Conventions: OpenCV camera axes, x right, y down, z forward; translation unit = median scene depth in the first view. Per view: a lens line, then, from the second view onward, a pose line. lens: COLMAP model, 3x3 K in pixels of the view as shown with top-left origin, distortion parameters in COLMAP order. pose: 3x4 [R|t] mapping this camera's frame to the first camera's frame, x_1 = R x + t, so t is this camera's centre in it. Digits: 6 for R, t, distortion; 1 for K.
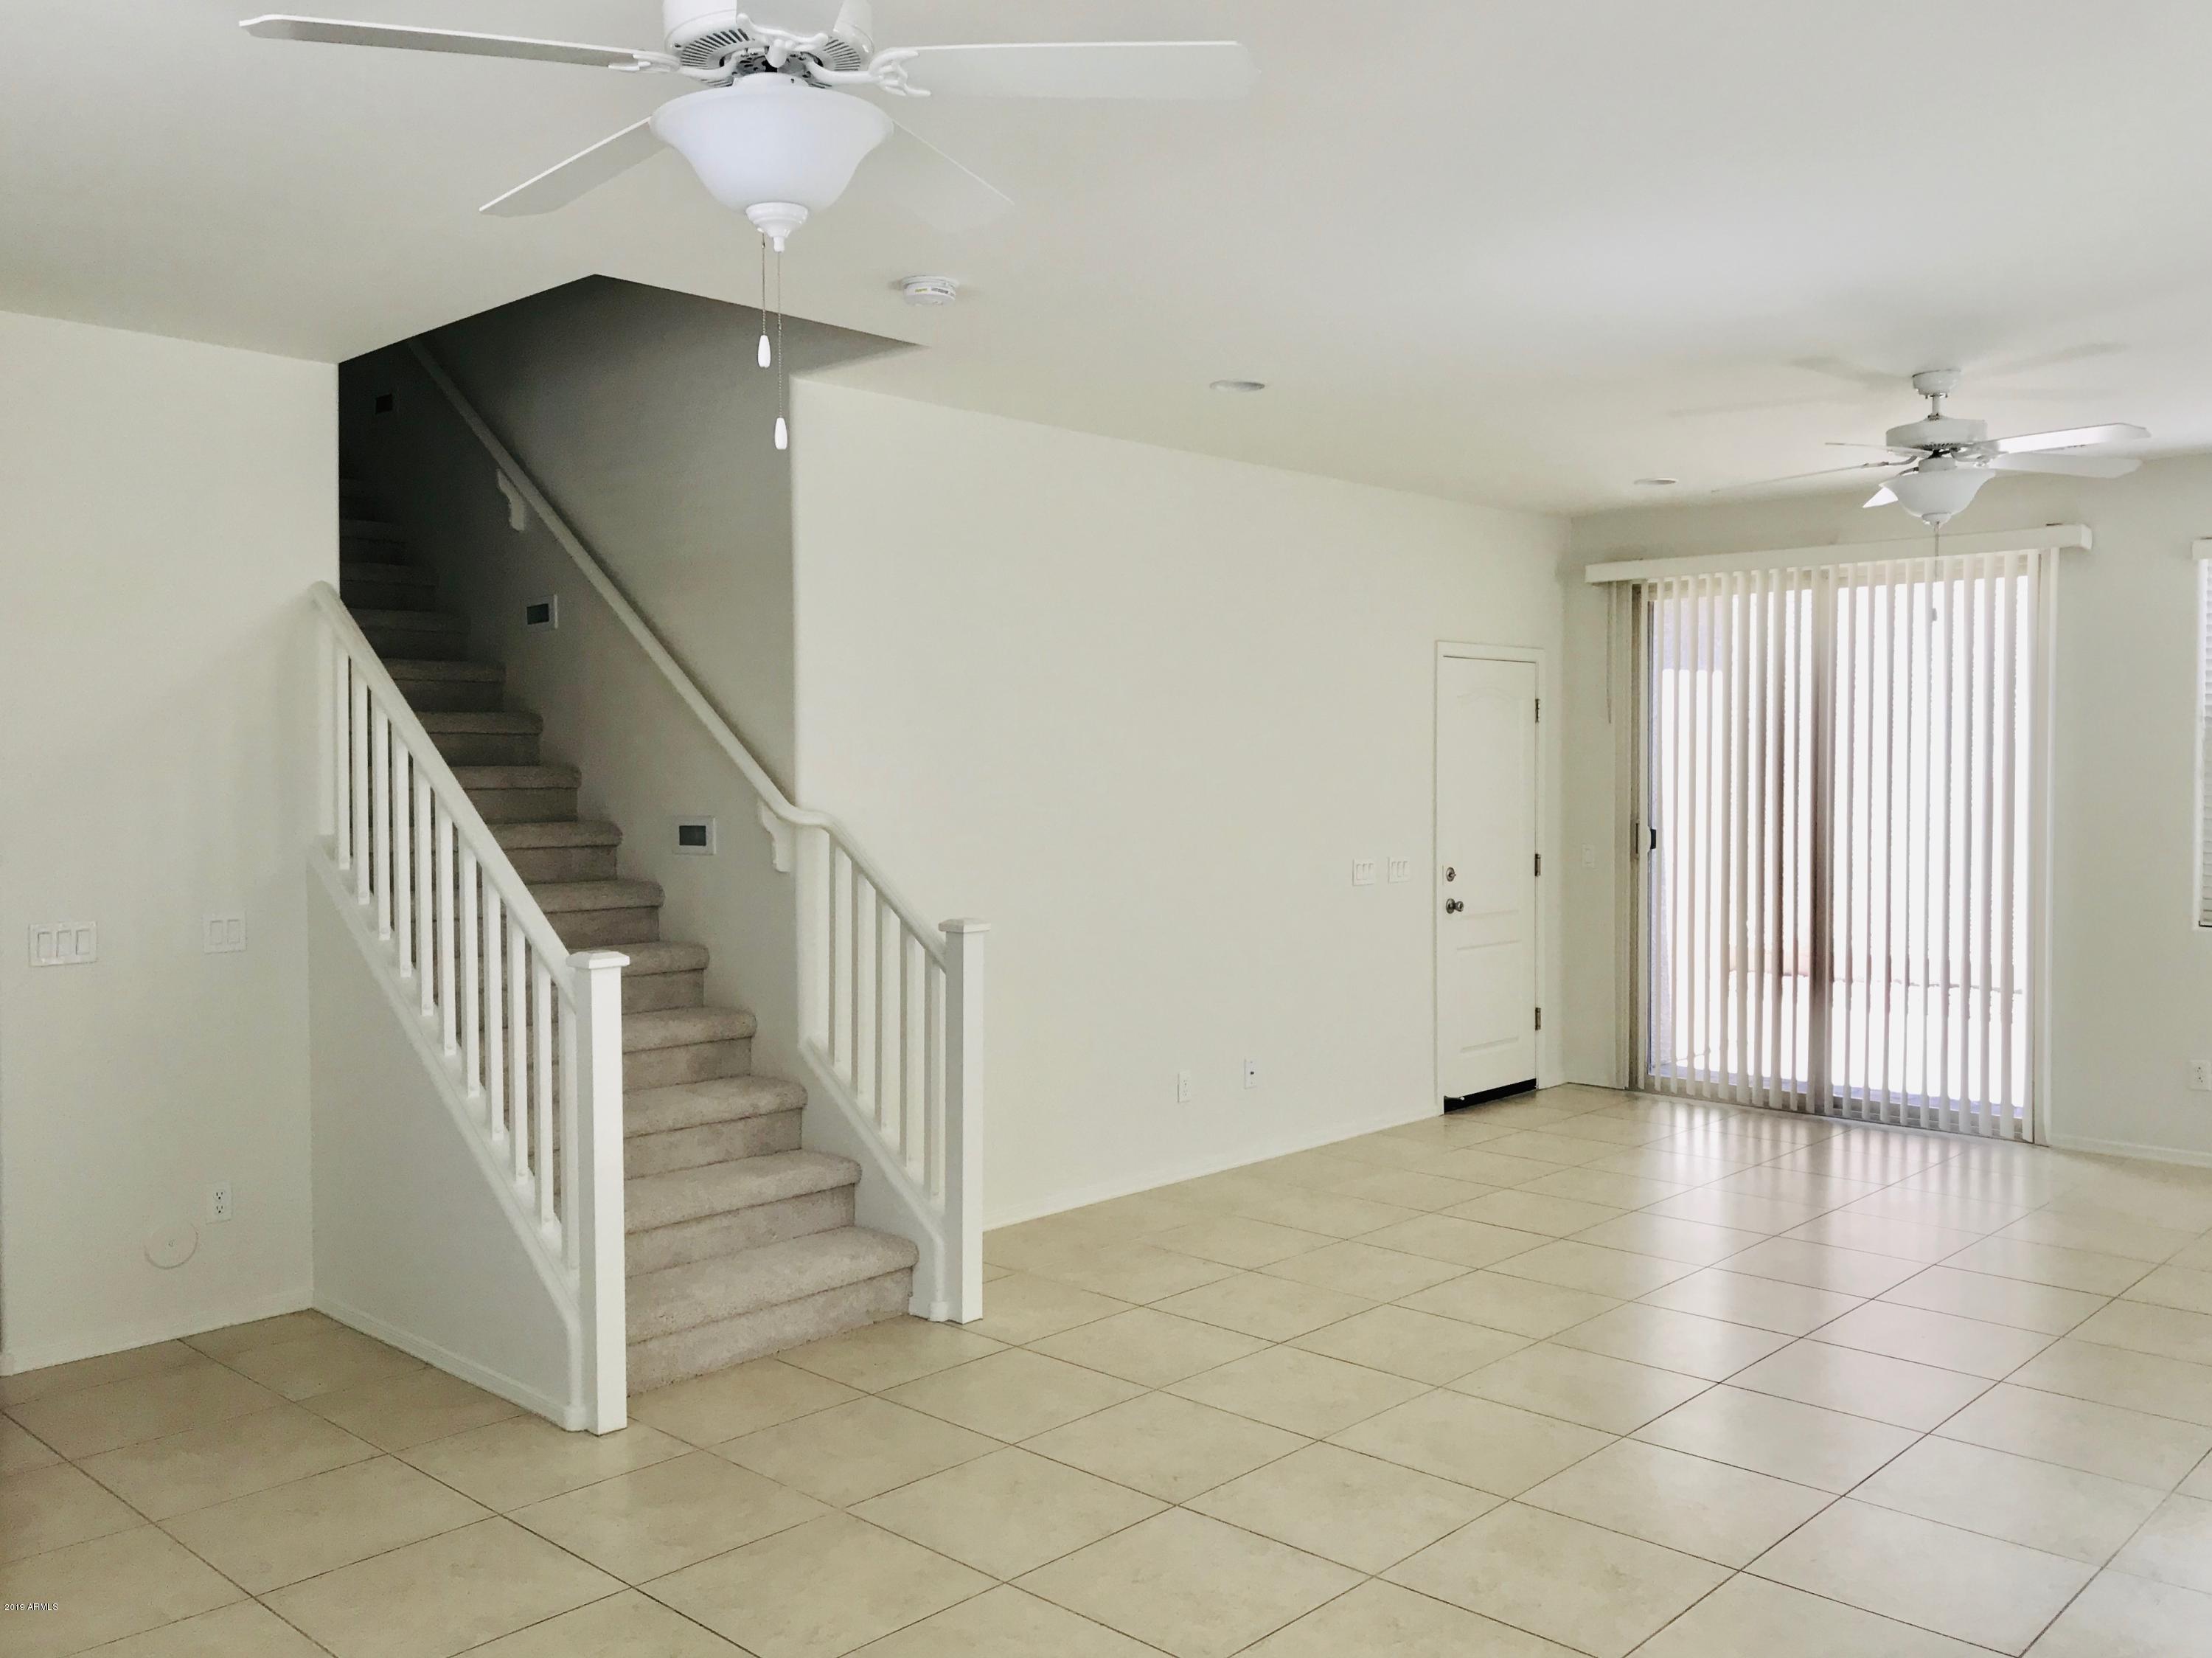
lens RADIAL K [[1847.2, 0, 1109.9], [0, 1847.2, 829.9], [0, 0, 1]] dist [-0.003639, -0.000812]
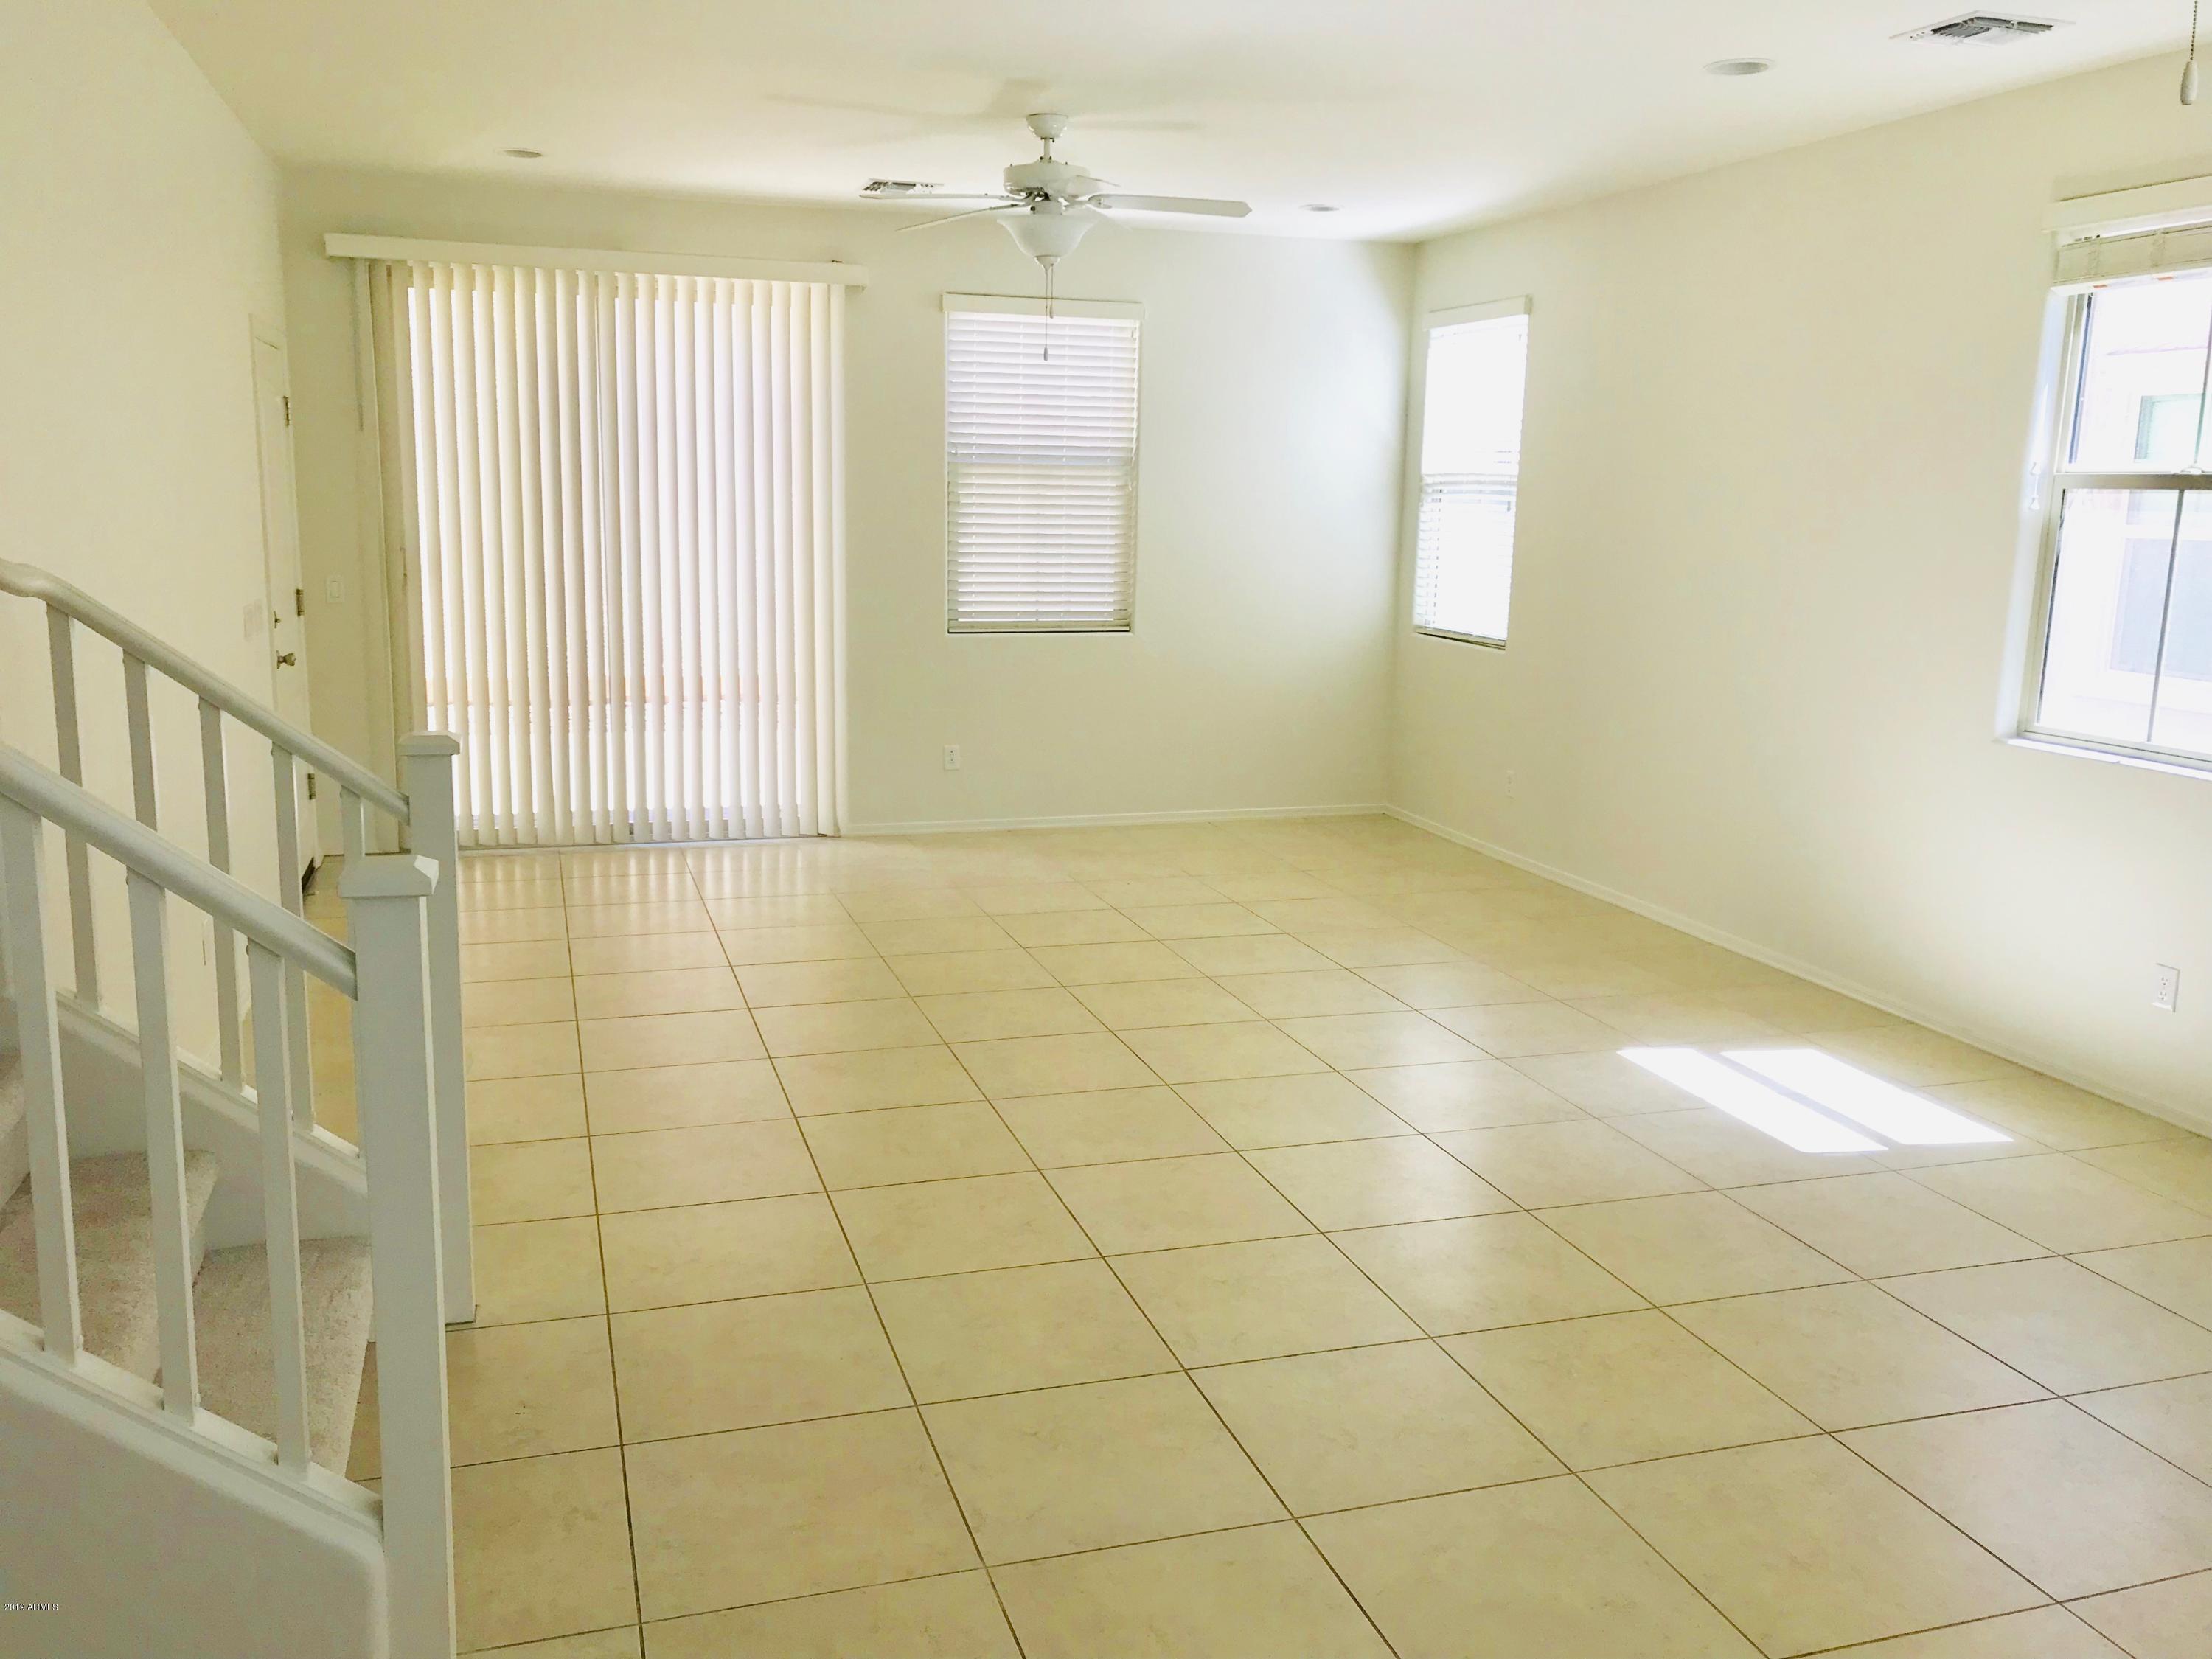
lens RADIAL K [[1846.9, 0, 1123.2], [0, 1846.9, 725.4], [0, 0, 1]] dist [-0.003639, -0.000812]
pose [[0.484820, -0.103559, 0.868461, -0.347036], [0.014142, 0.993764, 0.110606, -0.012950], [-0.874500, -0.041342, 0.483261, 0.314861]]
